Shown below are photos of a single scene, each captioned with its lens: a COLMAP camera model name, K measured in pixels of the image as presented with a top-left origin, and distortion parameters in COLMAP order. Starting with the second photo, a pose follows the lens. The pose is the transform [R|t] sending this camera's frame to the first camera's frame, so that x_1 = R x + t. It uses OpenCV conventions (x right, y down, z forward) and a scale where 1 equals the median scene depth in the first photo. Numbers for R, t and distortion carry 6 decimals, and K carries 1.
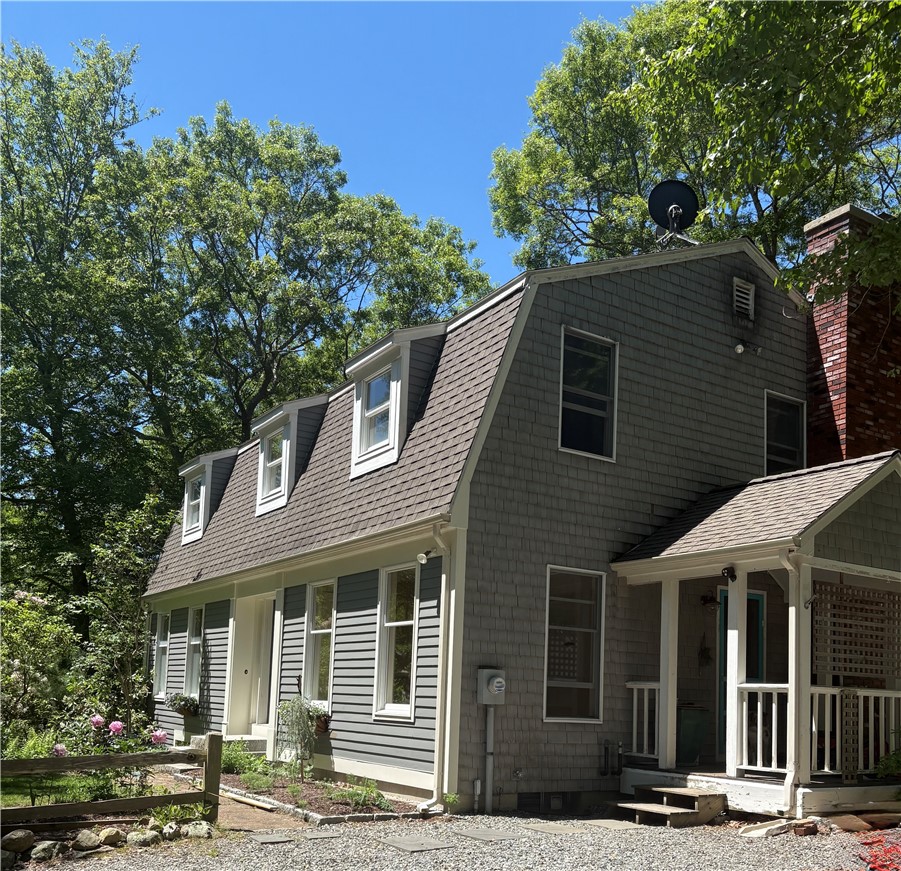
lens RADIAL K [[936.5, 0, 469.4], [0, 936.5, 614.6], [0, 0, 1]] dist [0.044304, 0.000000]
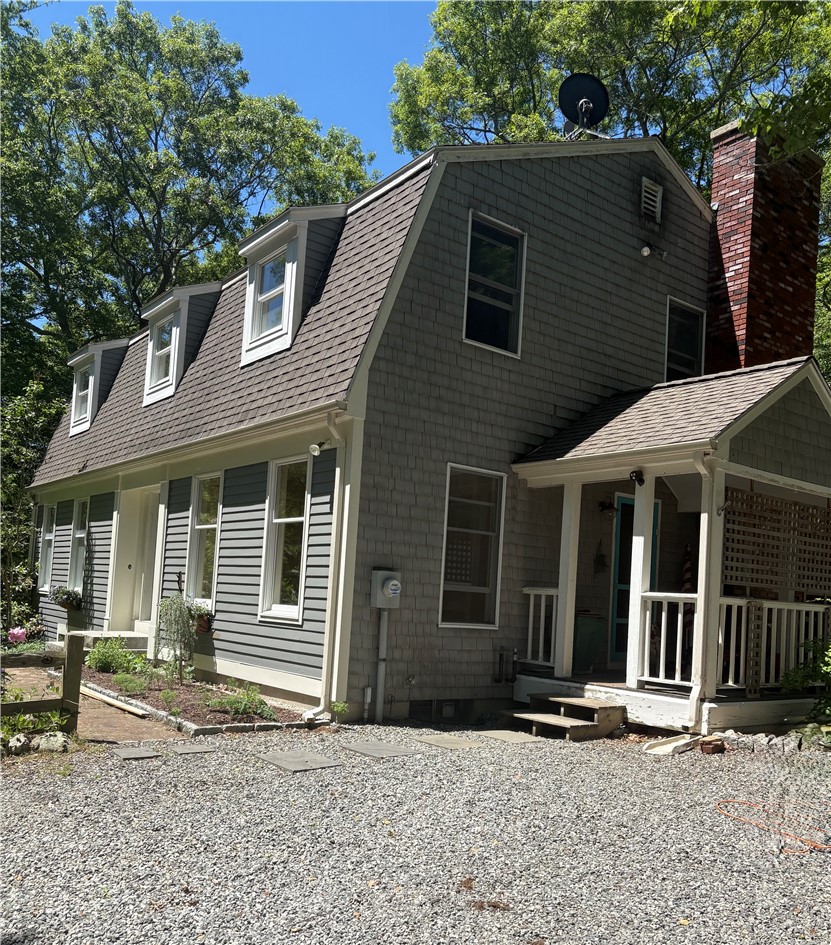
lens RADIAL K [[840.9, 0, 427.0], [0, 840.9, 558.7], [0, 0, 1]] dist [0.057819, -0.053032]
pose [[0.996146, 0.027585, 0.083255, -0.005501], [-0.031197, 0.998614, 0.042391, 0.008080], [-0.081970, -0.044825, 0.995626, 0.136544]]
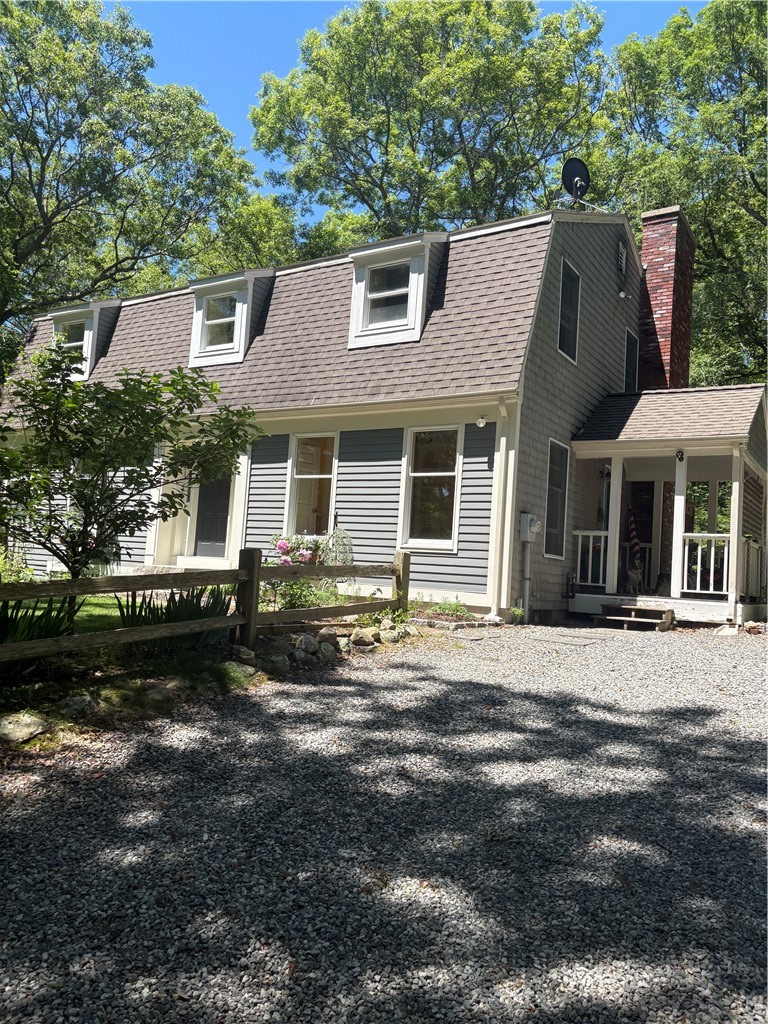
lens RADIAL K [[781.3, 0, 387.0], [0, 781.3, 519.8], [0, 0, 1]] dist [0.037676, -0.005062]
pose [[0.906751, 0.051679, 0.418488, -0.531675], [-0.067274, 0.997479, 0.022586, 0.048225], [-0.416266, -0.048633, 0.907941, 0.088758]]
